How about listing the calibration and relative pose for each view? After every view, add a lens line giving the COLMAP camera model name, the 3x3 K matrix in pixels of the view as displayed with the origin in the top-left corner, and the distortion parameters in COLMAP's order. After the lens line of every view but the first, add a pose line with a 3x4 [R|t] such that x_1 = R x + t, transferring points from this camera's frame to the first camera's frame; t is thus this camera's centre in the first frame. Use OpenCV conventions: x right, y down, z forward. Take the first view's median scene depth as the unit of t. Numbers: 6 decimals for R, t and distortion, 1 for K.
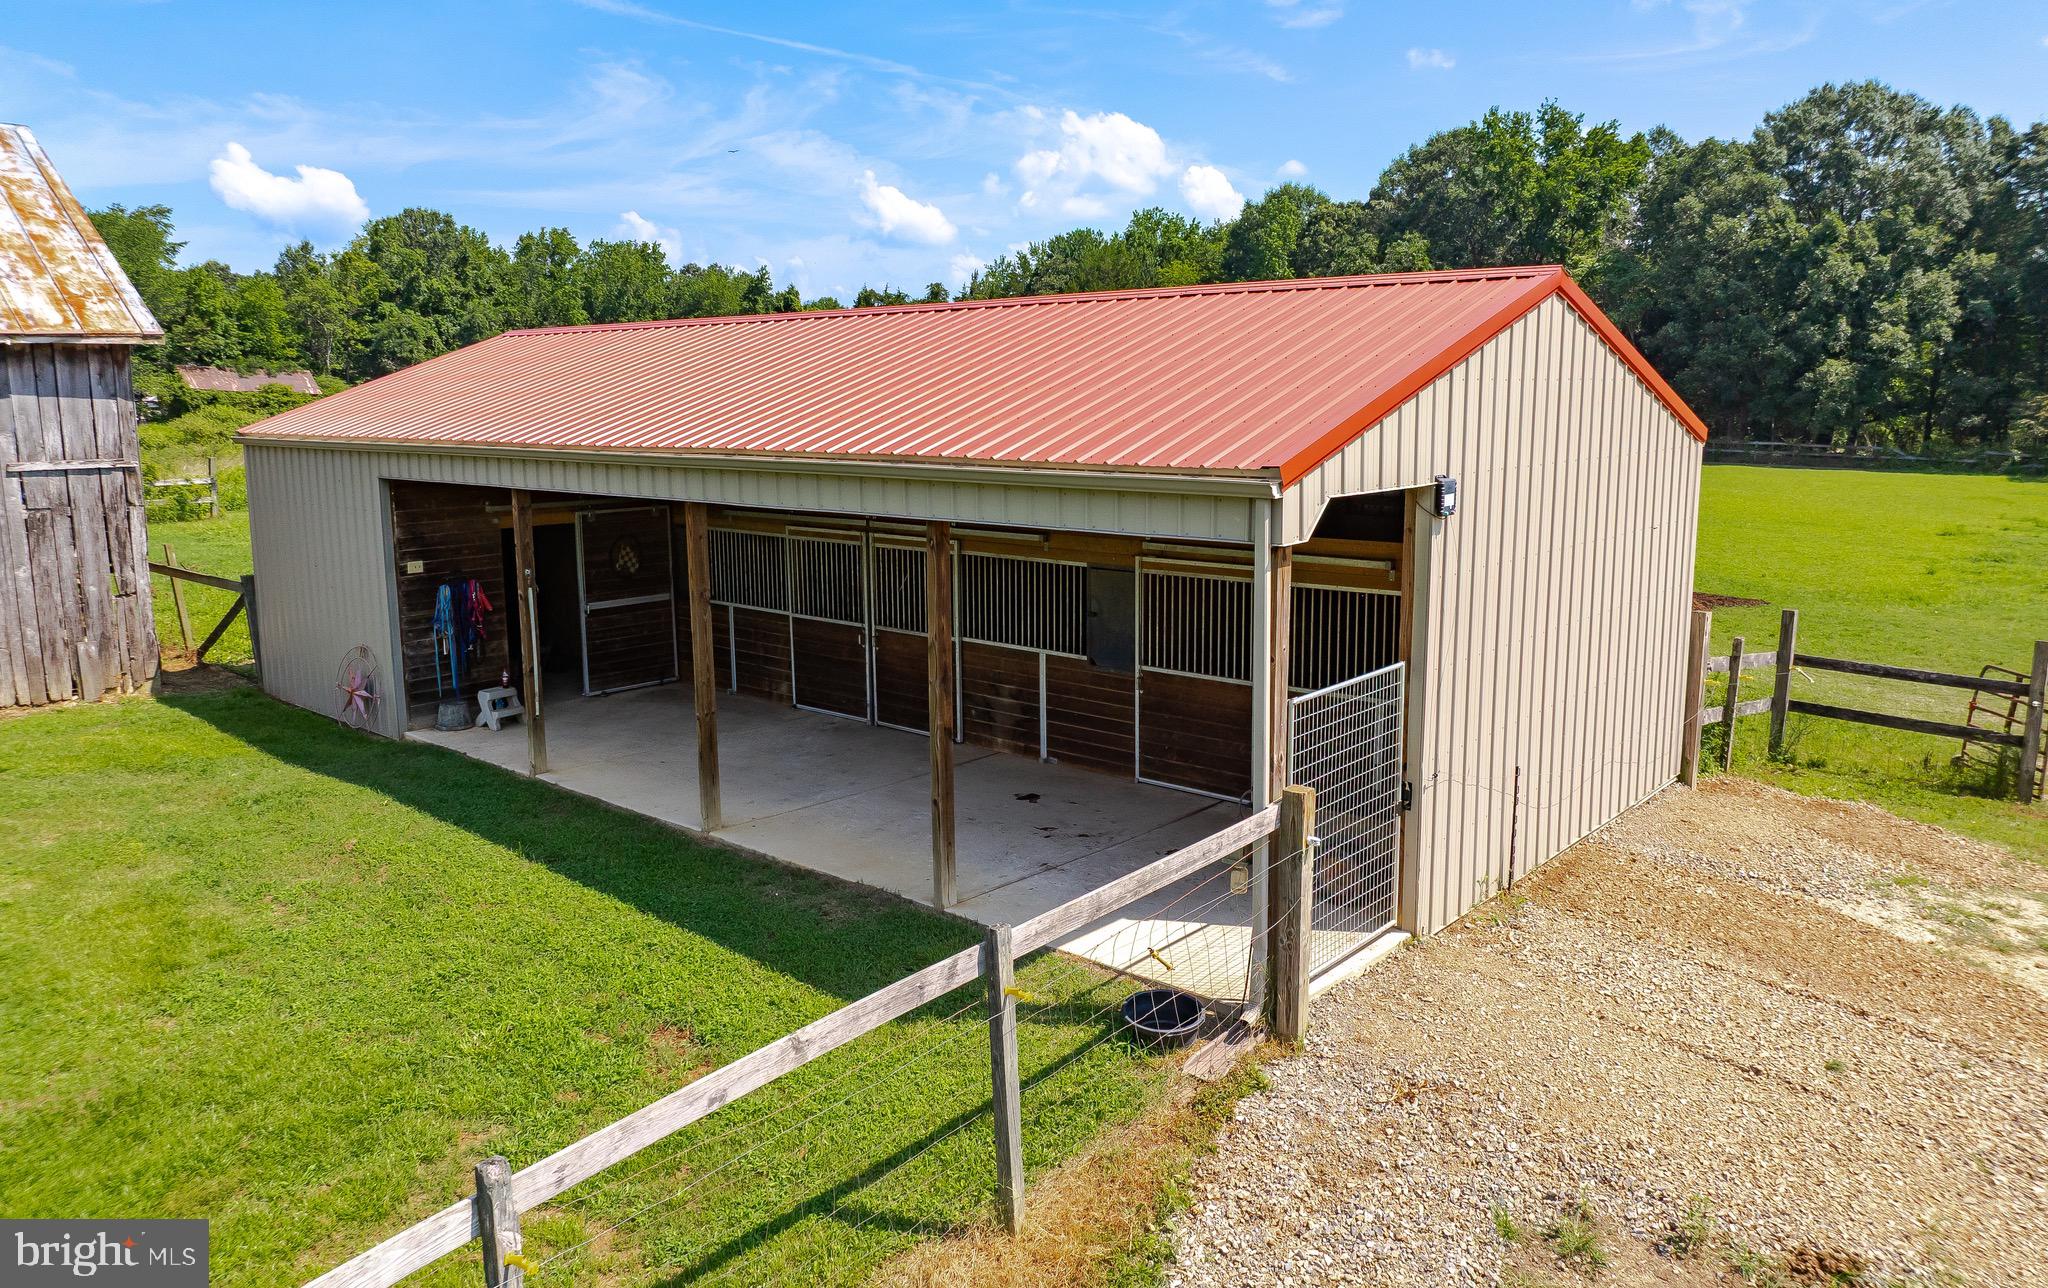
lens RADIAL K [[1459.4, 0, 1017.2], [0, 1459.4, 639.7], [0, 0, 1]] dist [-0.031891, -0.005692]
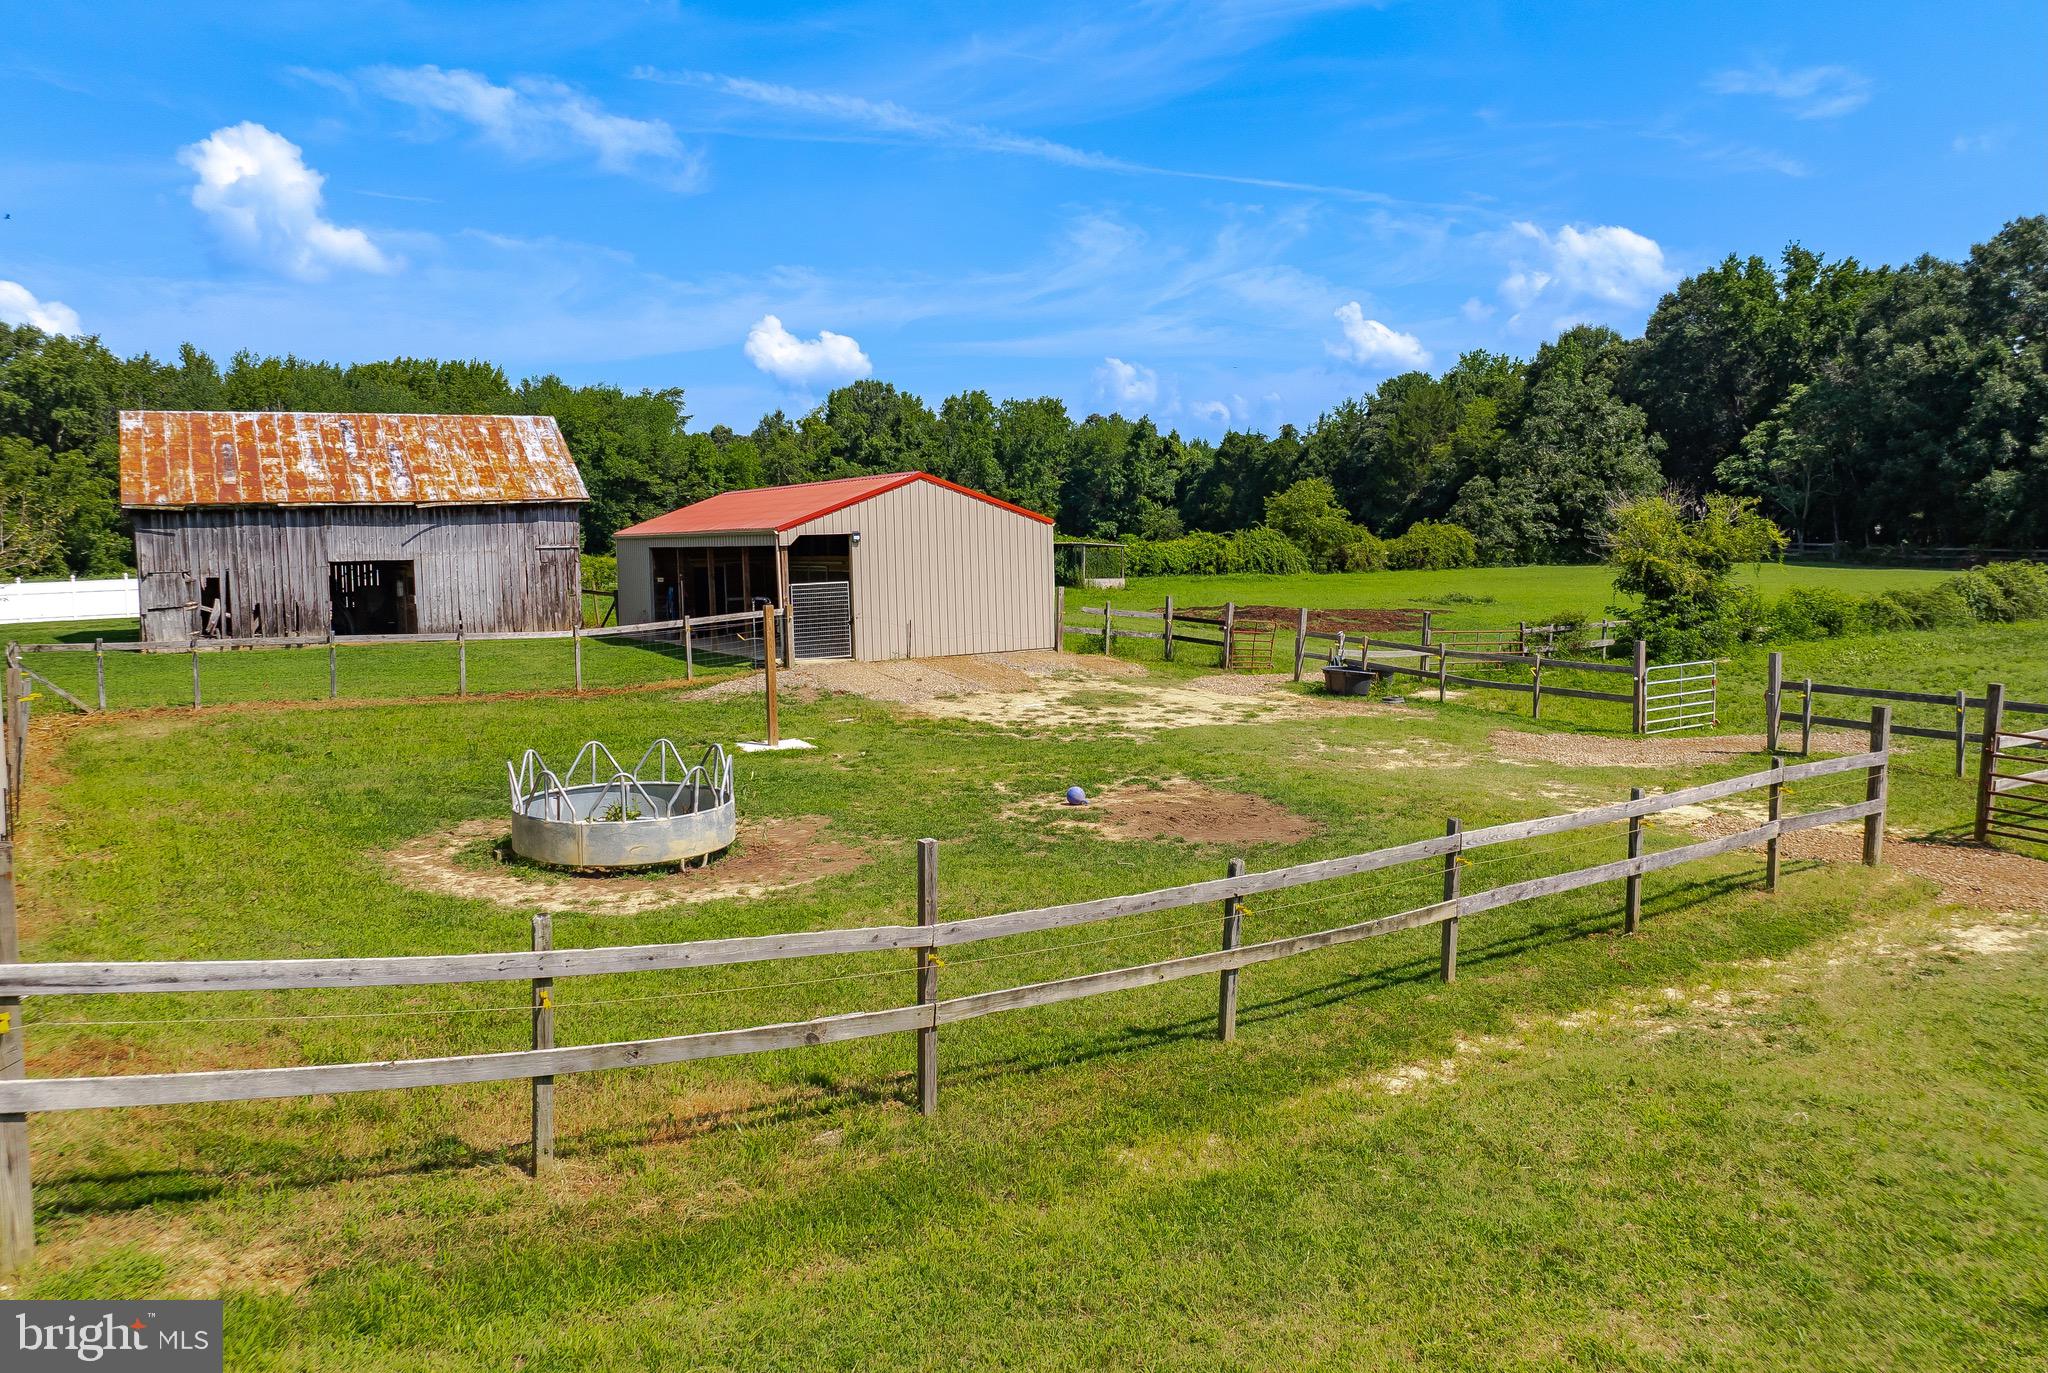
lens RADIAL K [[1480.1, 0, 1026.2], [0, 1480.1, 691.1], [0, 0, 1]] dist [-0.001542, -0.011585]
pose [[0.951897, 0.014312, -0.306084, 0.100635], [-0.031818, 0.998125, -0.052283, 0.025815], [0.304762, 0.059507, 0.950568, -0.131934]]
